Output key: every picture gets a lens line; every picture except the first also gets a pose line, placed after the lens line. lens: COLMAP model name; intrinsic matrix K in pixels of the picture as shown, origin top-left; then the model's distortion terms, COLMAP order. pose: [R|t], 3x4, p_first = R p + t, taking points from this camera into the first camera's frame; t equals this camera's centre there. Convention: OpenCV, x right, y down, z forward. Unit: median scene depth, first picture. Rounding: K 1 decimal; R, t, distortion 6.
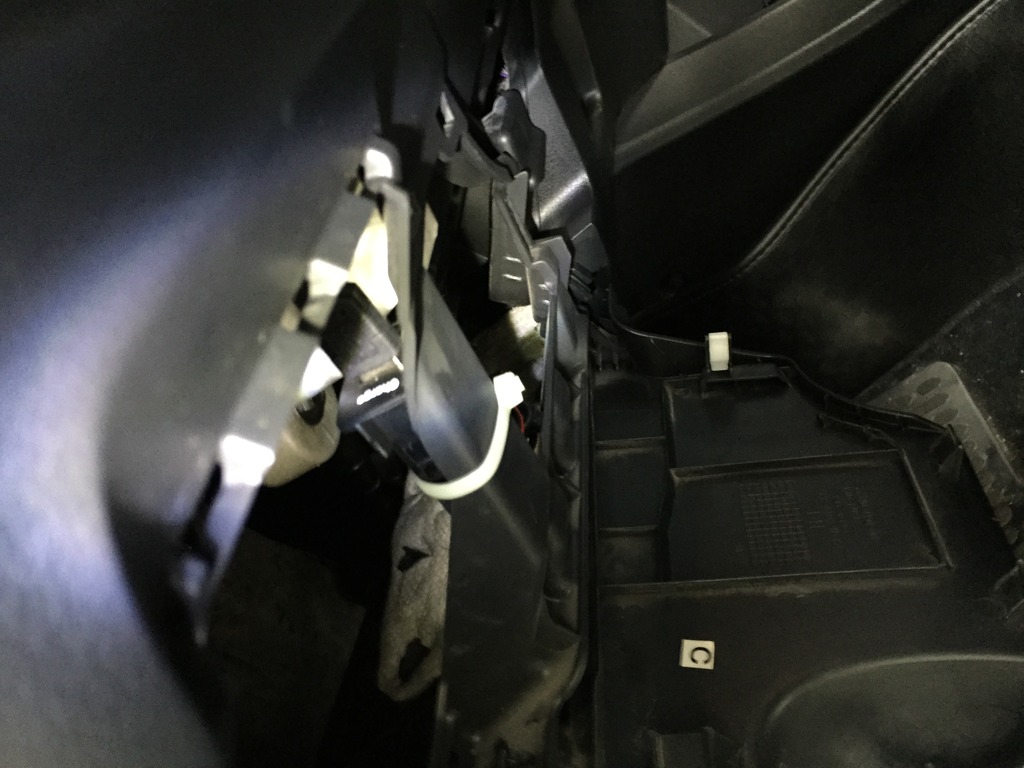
lens RADIAL K [[857.4, 0, 513.7], [0, 857.4, 381.5], [0, 0, 1]] dist [-0.009363, -0.014359]
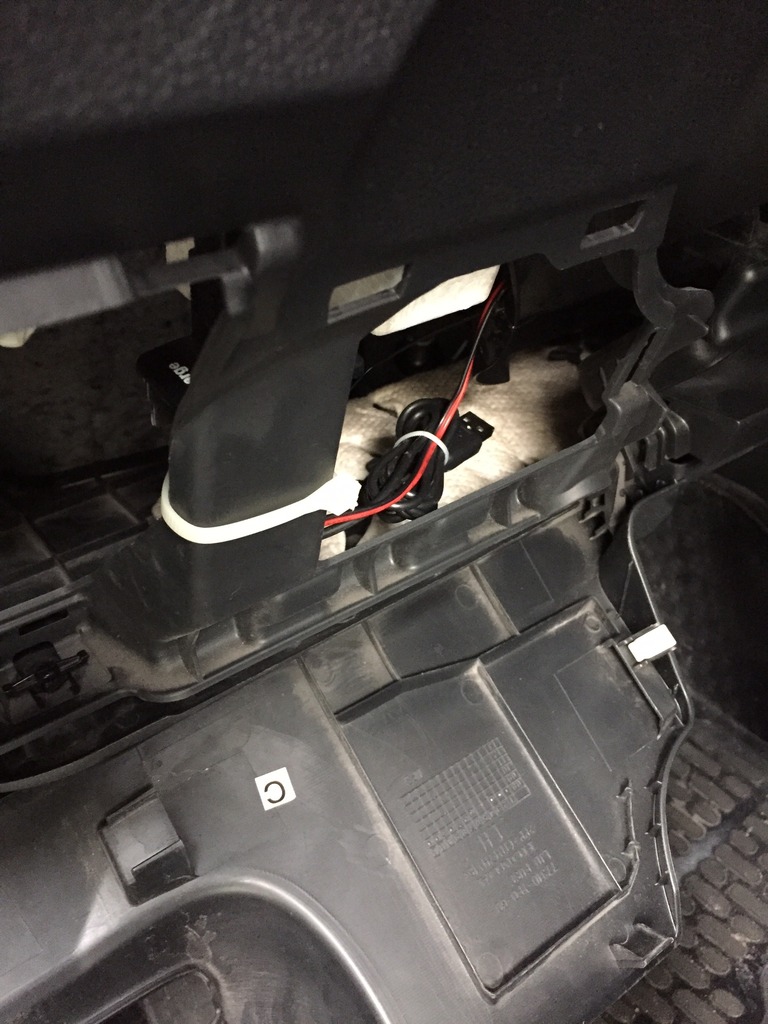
lens RADIAL K [[857.4, 0, 382.1], [0, 857.4, 510.8], [0, 0, 1]] dist [-0.009363, -0.014359]
pose [[0.496857, 0.865859, -0.058485, 0.051365], [-0.788292, 0.478477, 0.386852, -0.225530], [0.362943, -0.146107, 0.920285, 0.176965]]
